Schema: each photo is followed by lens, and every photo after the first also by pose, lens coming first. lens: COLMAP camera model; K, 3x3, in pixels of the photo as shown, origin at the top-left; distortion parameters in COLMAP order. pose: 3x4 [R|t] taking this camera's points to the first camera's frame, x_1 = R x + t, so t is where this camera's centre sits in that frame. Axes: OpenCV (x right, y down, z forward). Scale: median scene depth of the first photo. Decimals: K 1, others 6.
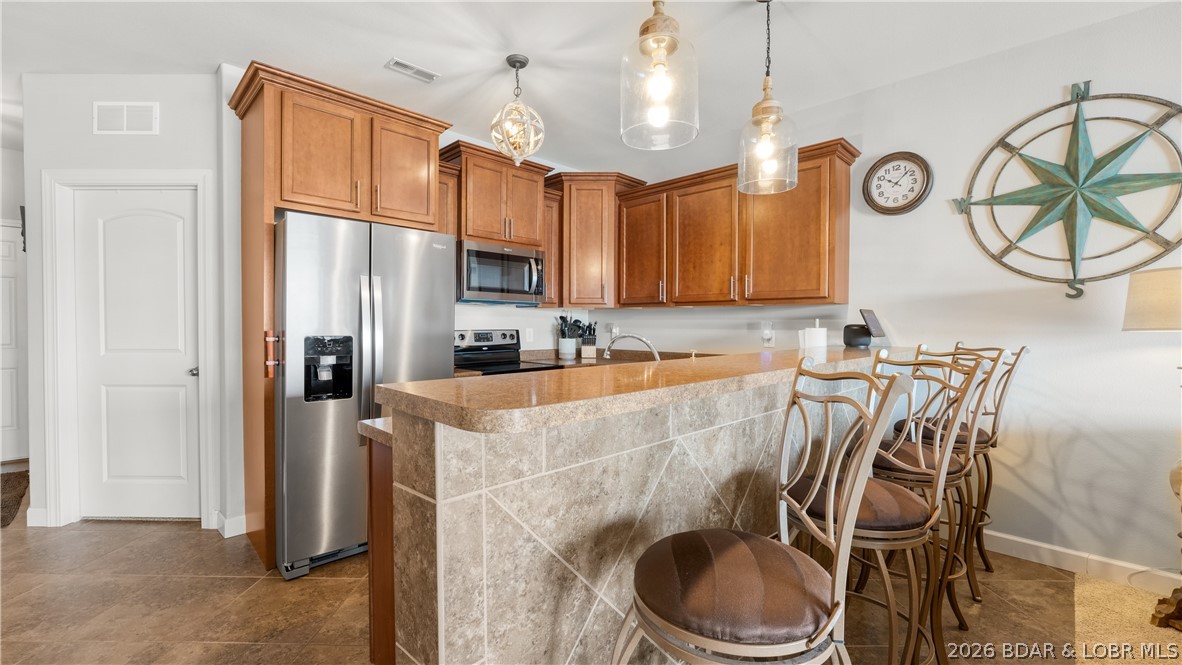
lens RADIAL K [[486.8, 0, 577.0], [0, 486.8, 329.7], [0, 0, 1]] dist [-0.019885, 0.003862]
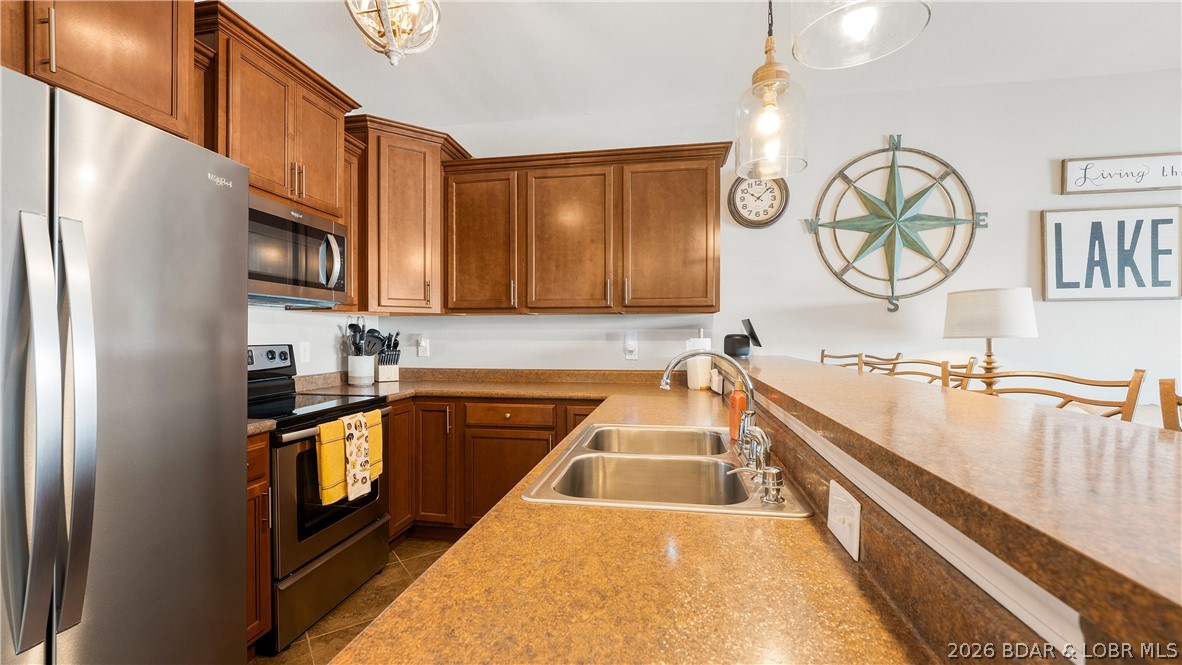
lens RADIAL K [[486.8, 0, 570.6], [0, 486.8, 334.8], [0, 0, 1]] dist [-0.019885, 0.003862]
pose [[0.818389, -0.004734, 0.574645, -0.272997], [0.010219, 0.999928, -0.006317, -0.007389], [-0.574573, 0.011042, 0.818379, 0.393061]]
